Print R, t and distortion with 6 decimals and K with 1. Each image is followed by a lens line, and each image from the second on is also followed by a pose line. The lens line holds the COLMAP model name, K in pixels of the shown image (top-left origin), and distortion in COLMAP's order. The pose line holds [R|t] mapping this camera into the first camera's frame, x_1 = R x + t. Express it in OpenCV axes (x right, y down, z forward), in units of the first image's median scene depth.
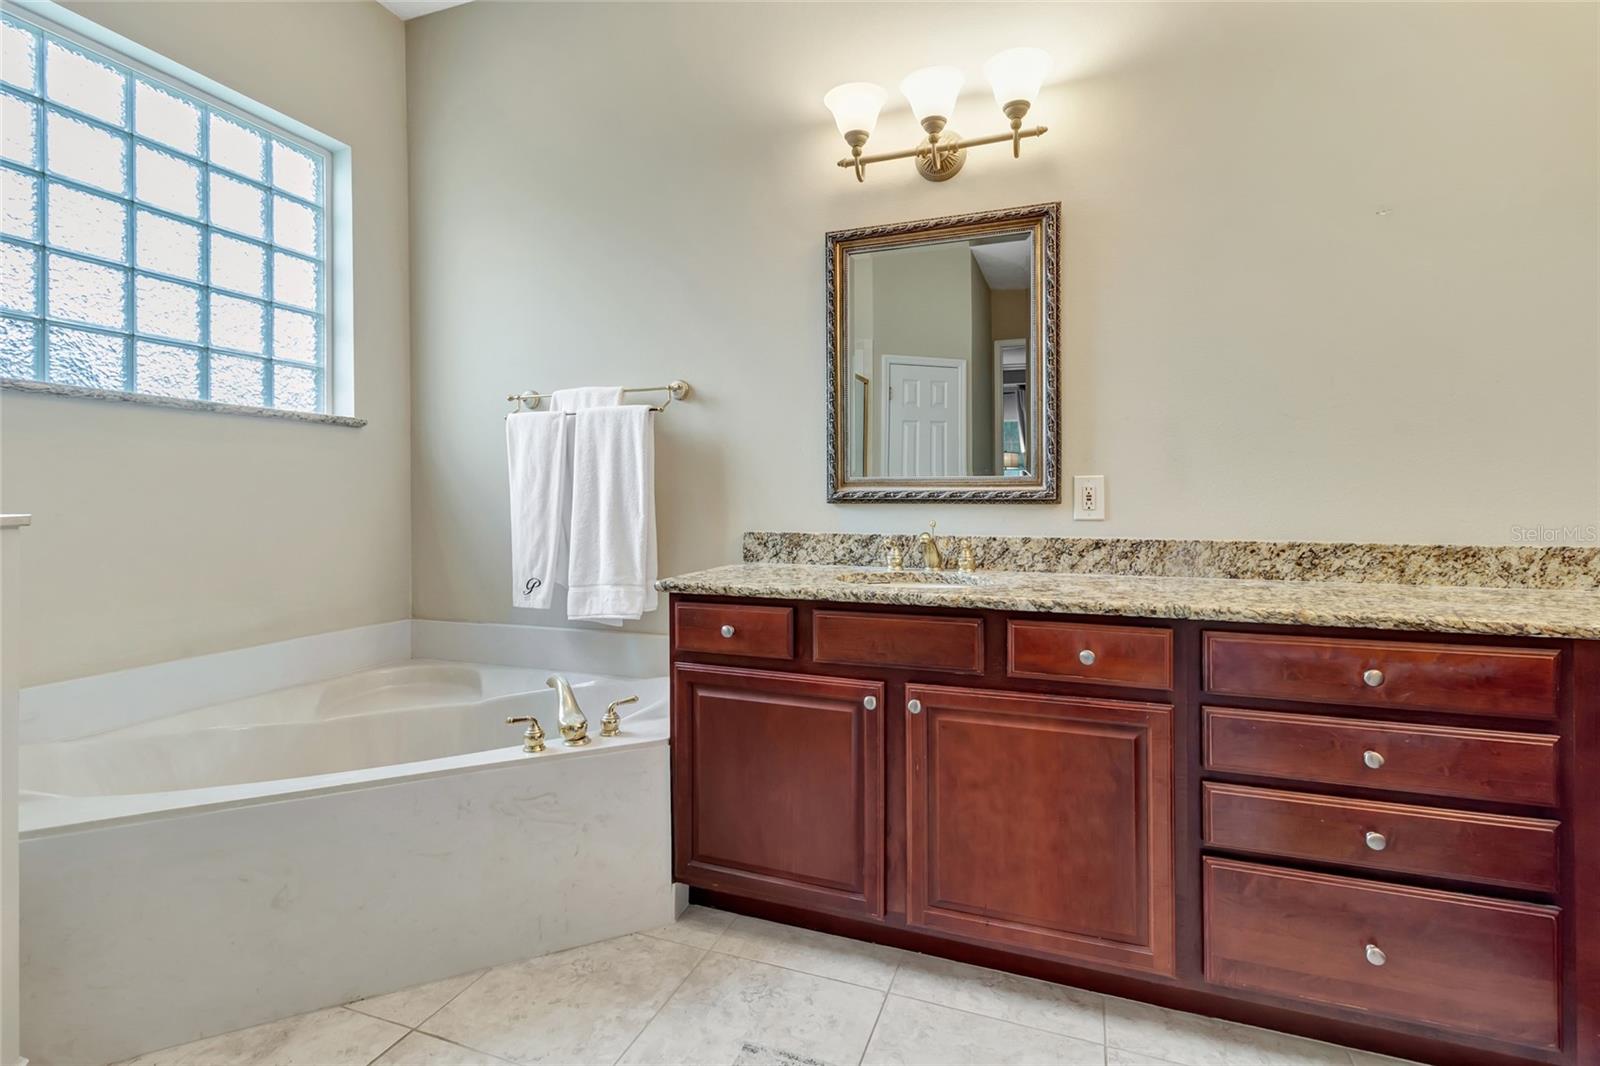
lens RADIAL K [[742.5, 0, 810.9], [0, 742.5, 494.3], [0, 0, 1]] dist [0.008030, 0.000182]
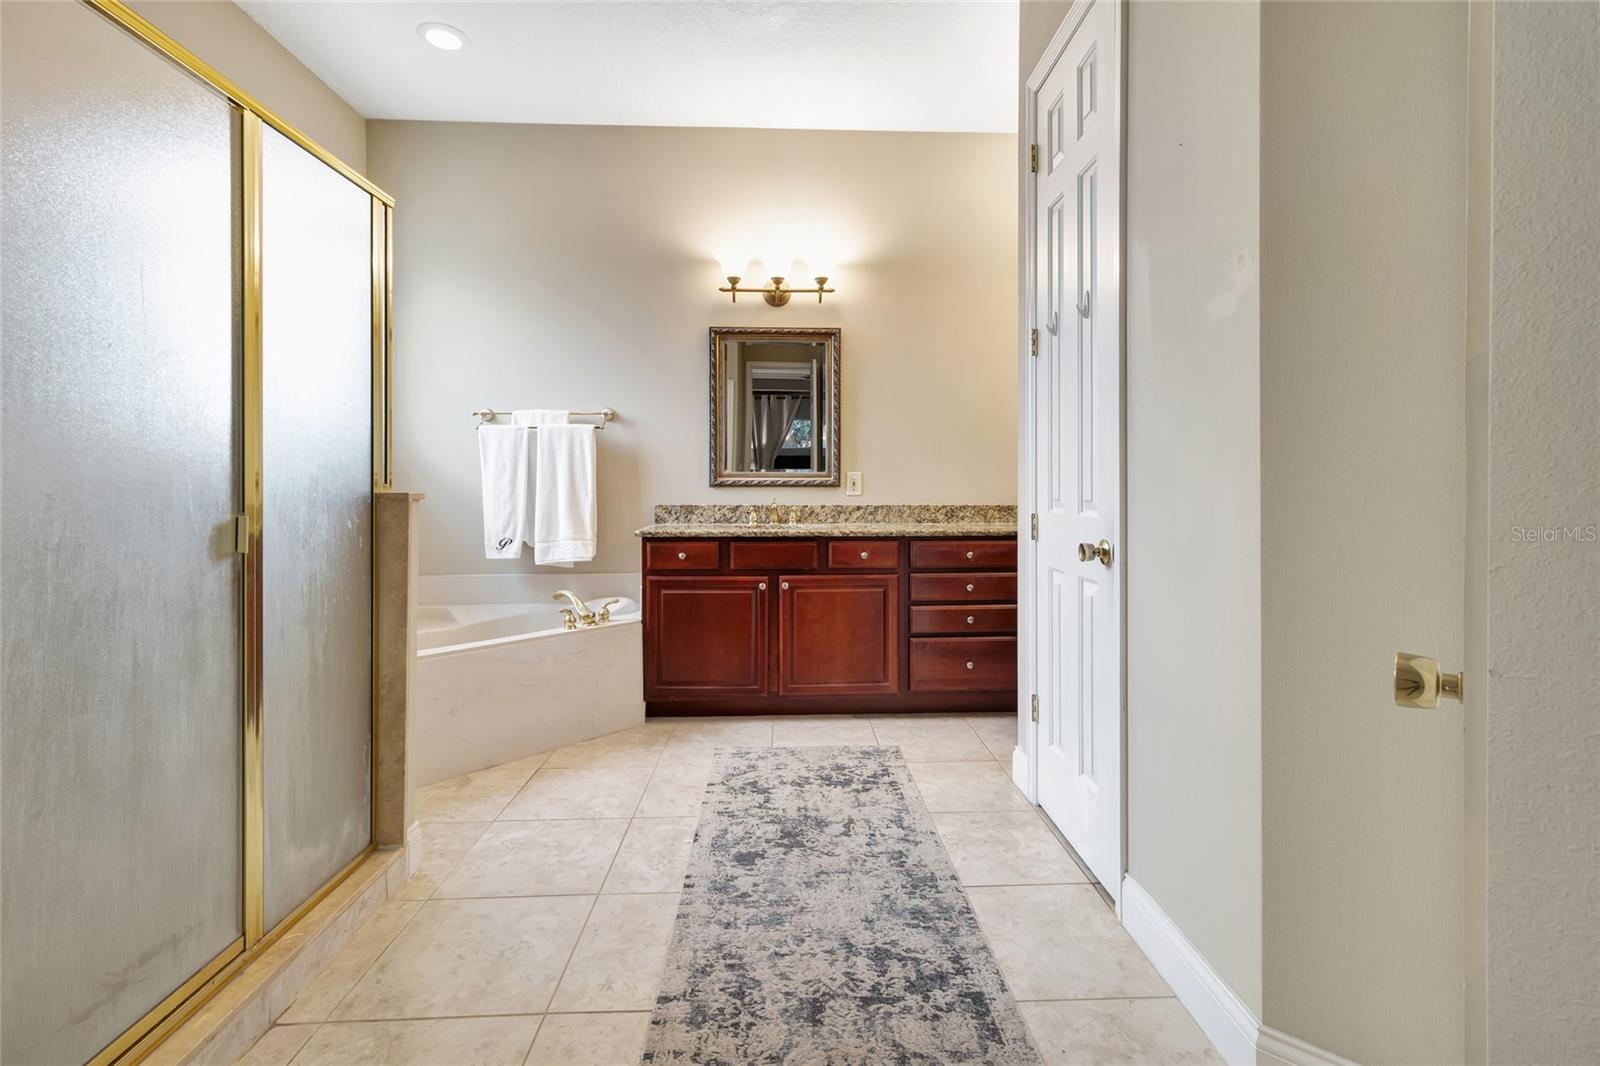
lens RADIAL K [[742.5, 0, 810.9], [0, 742.5, 494.3], [0, 0, 1]] dist [0.008030, 0.000182]
pose [[0.924091, -0.004419, 0.382147, -0.490969], [-0.001634, 0.999878, 0.015514, 0.001930], [-0.382170, -0.014961, 0.923971, -0.776660]]
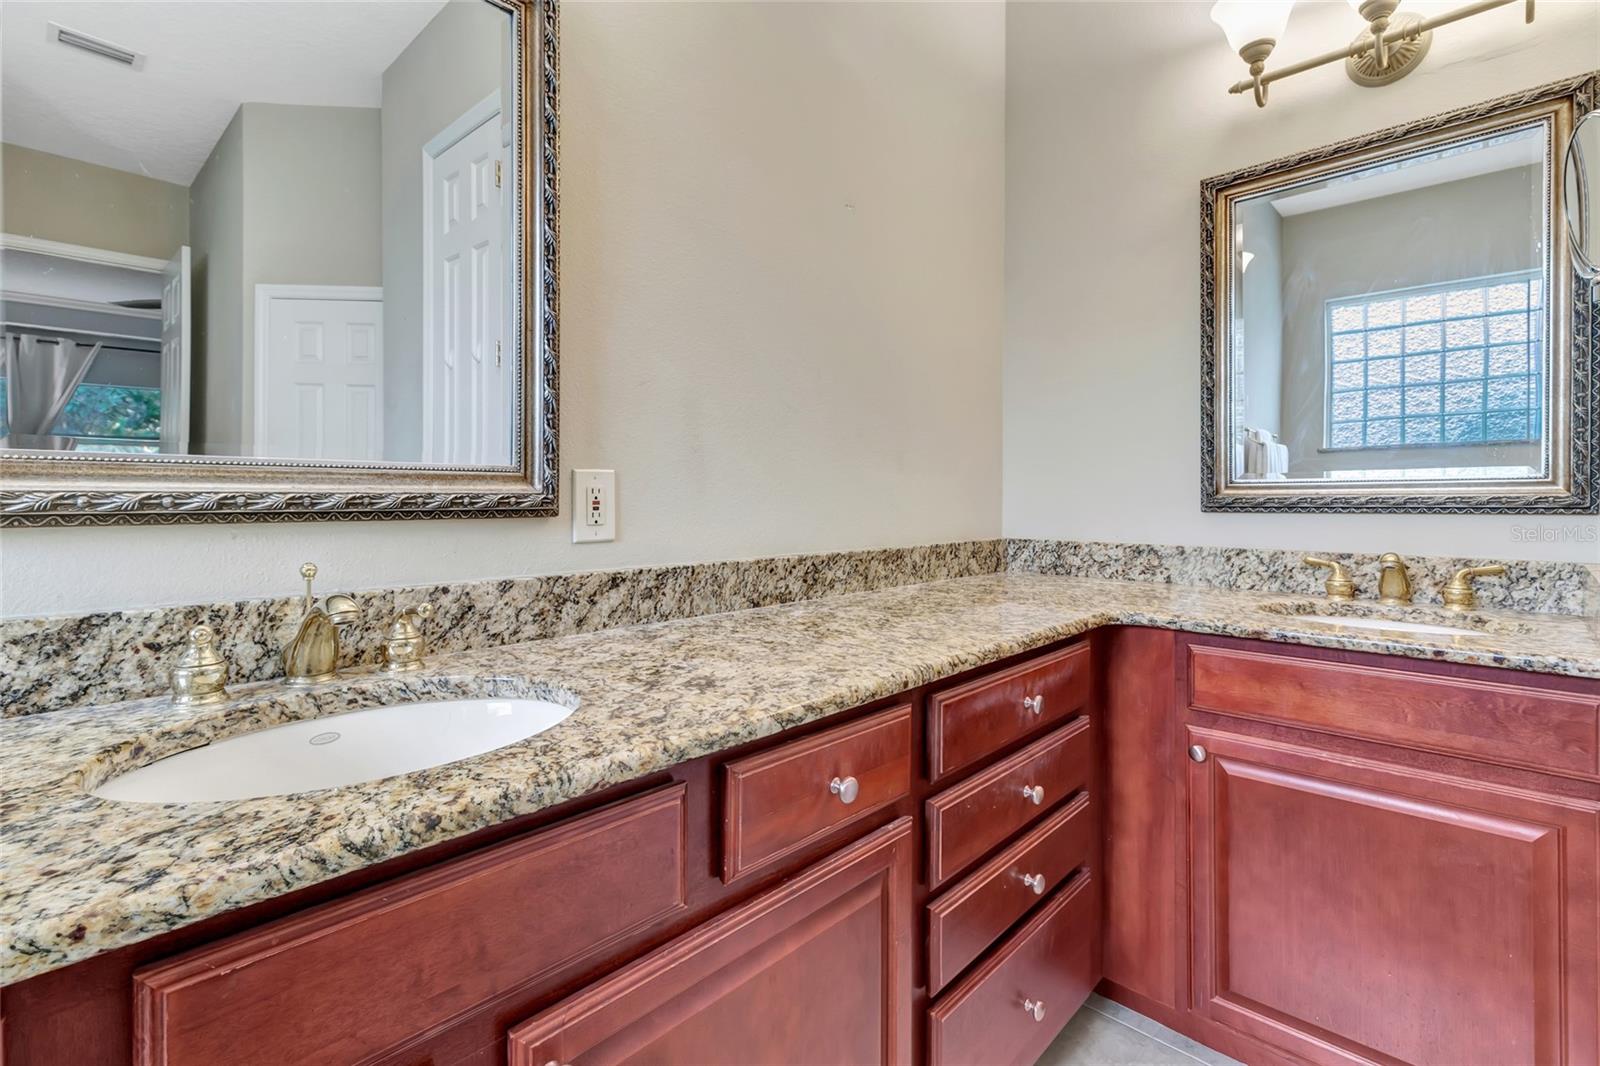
lens RADIAL K [[742.5, 0, 810.9], [0, 742.5, 494.3], [0, 0, 1]] dist [0.008030, 0.000182]
pose [[0.387330, 0.004533, 0.921930, -0.128469], [-0.003871, 0.999987, -0.003290, -0.003318], [-0.921933, -0.002294, 0.387343, 0.637794]]
